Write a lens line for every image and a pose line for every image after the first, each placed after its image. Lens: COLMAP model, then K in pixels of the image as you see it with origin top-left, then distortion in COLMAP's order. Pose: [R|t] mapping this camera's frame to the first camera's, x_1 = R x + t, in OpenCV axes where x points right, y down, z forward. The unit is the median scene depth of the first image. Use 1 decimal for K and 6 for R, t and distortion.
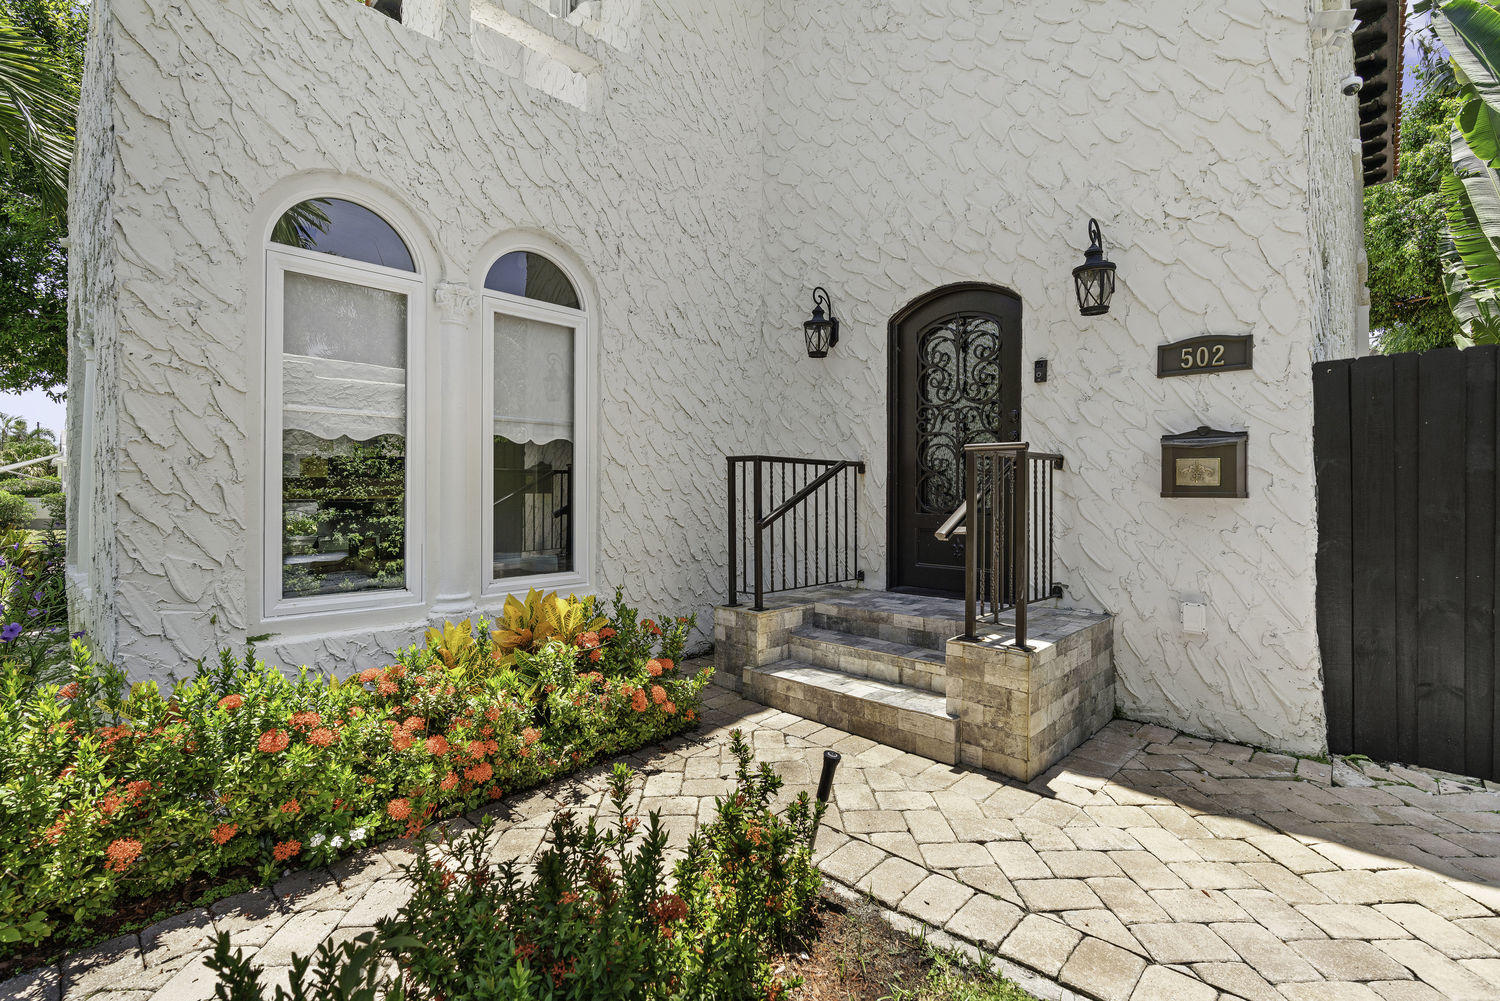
lens RADIAL K [[686.6, 0, 741.8], [0, 686.6, 489.1], [0, 0, 1]] dist [-0.011274, 0.005571]
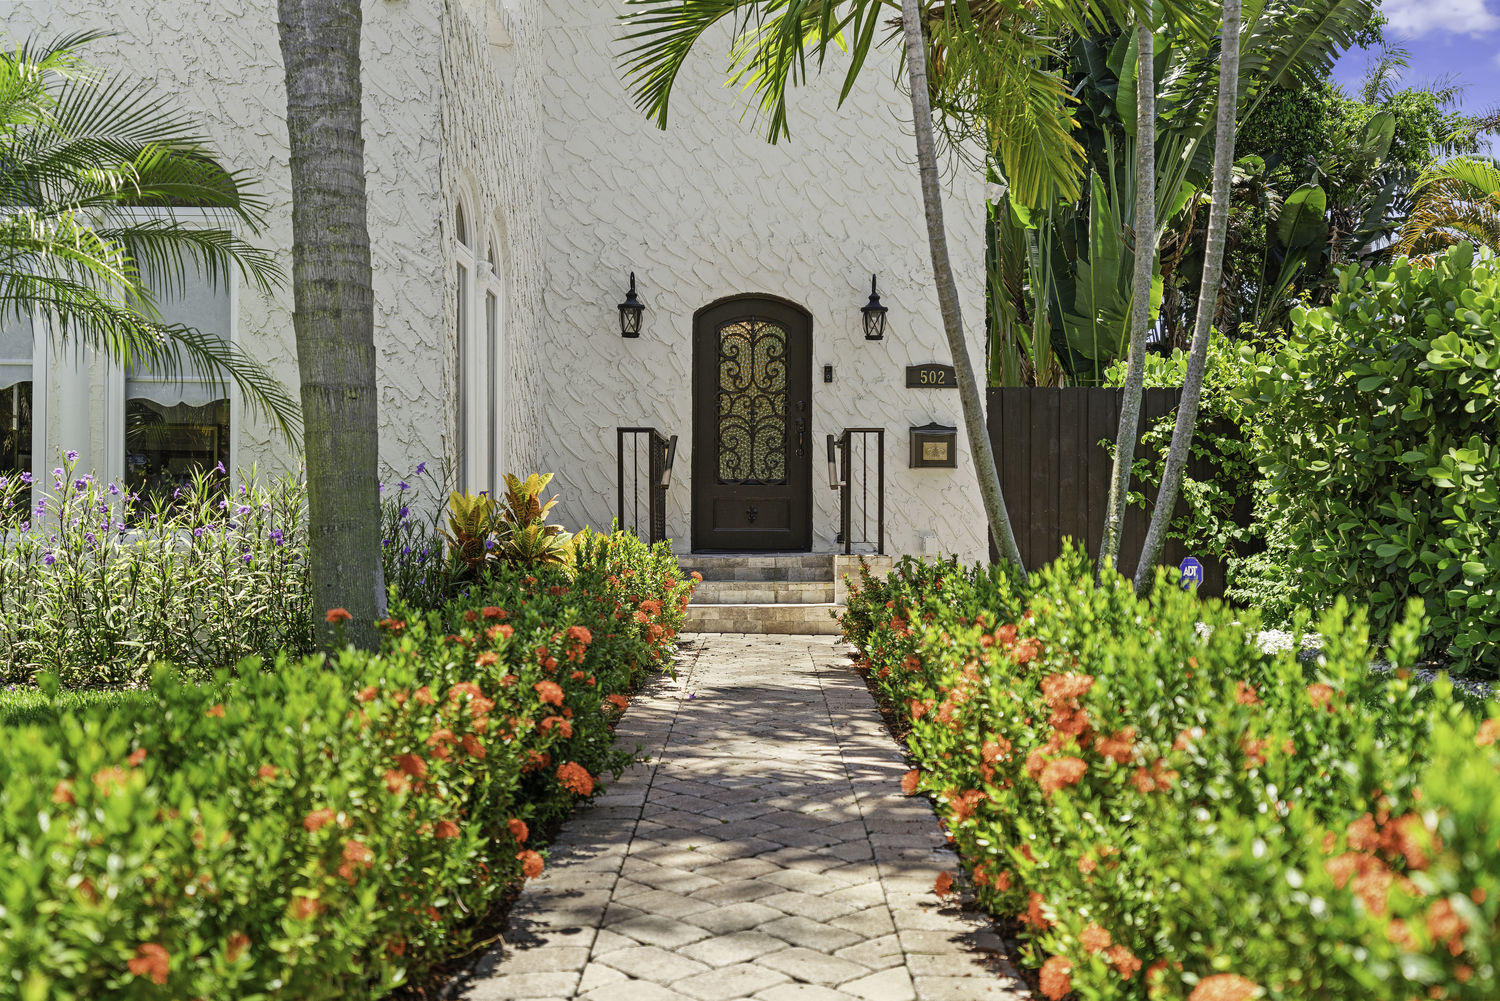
lens RADIAL K [[1508.9, 0, 754.0], [0, 1508.9, 503.0], [0, 0, 1]] dist [0.021796, 0.000000]
pose [[0.720394, 0.011984, 0.693461, -1.826333], [-0.001803, 0.999880, -0.015406, 0.132649], [-0.693563, 0.009848, 0.720329, -1.083961]]
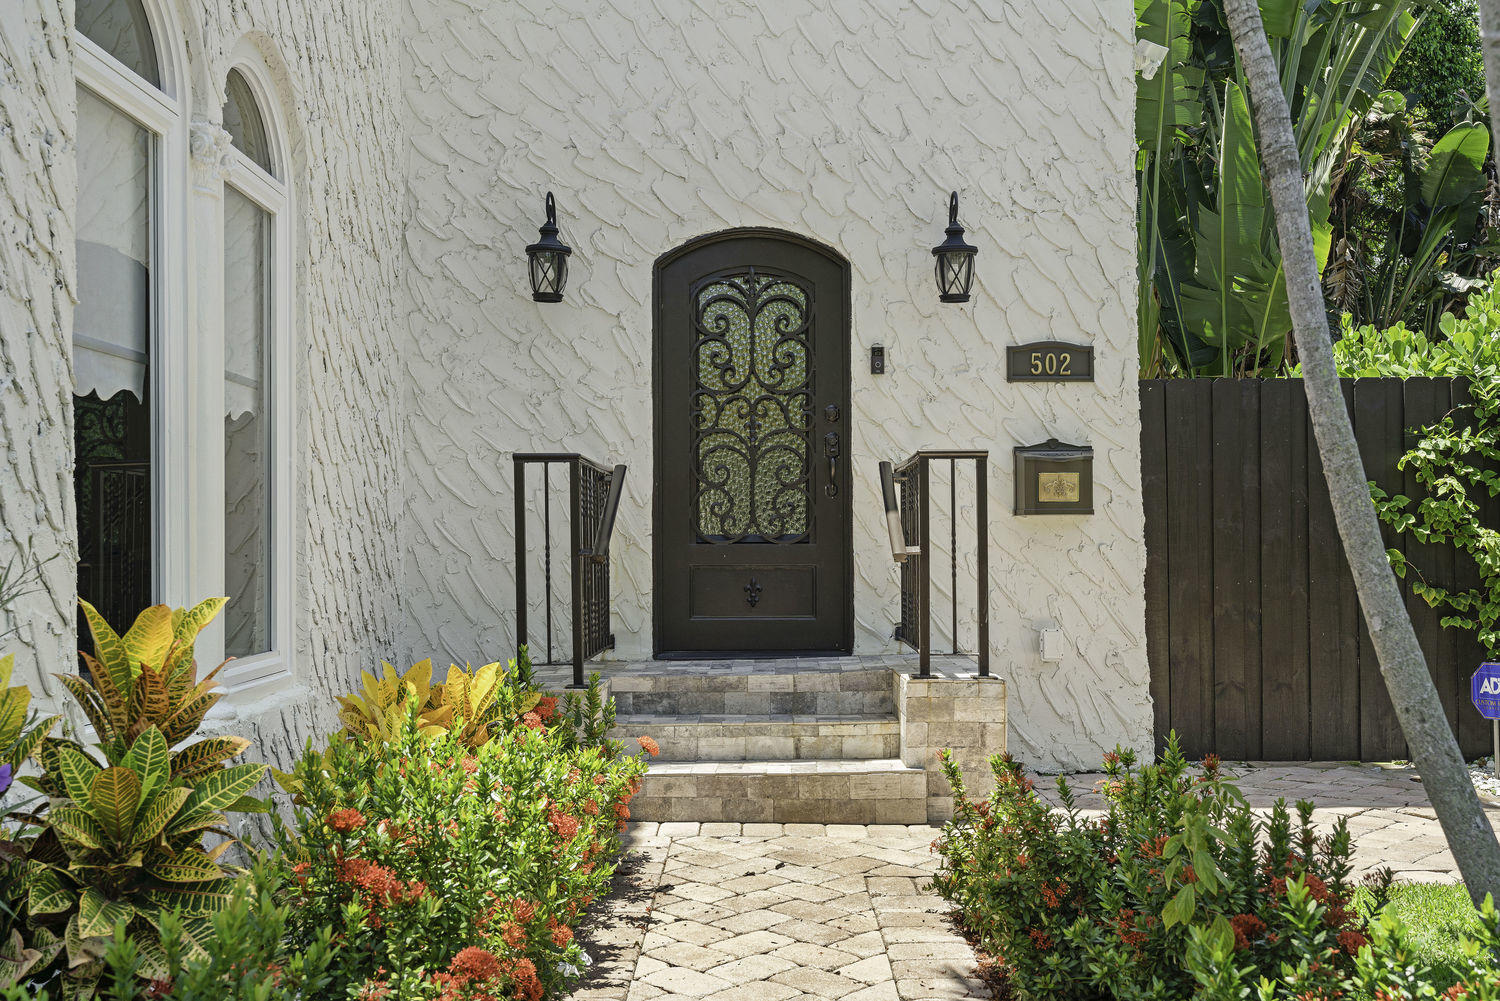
lens RADIAL K [[1508.9, 0, 754.3], [0, 1508.9, 507.7], [0, 0, 1]] dist [0.021796, 0.000000]
pose [[0.719560, 0.008516, 0.694378, -0.962790], [0.007342, 0.999776, -0.019869, 0.037165], [-0.694392, 0.019395, 0.719336, -0.180092]]
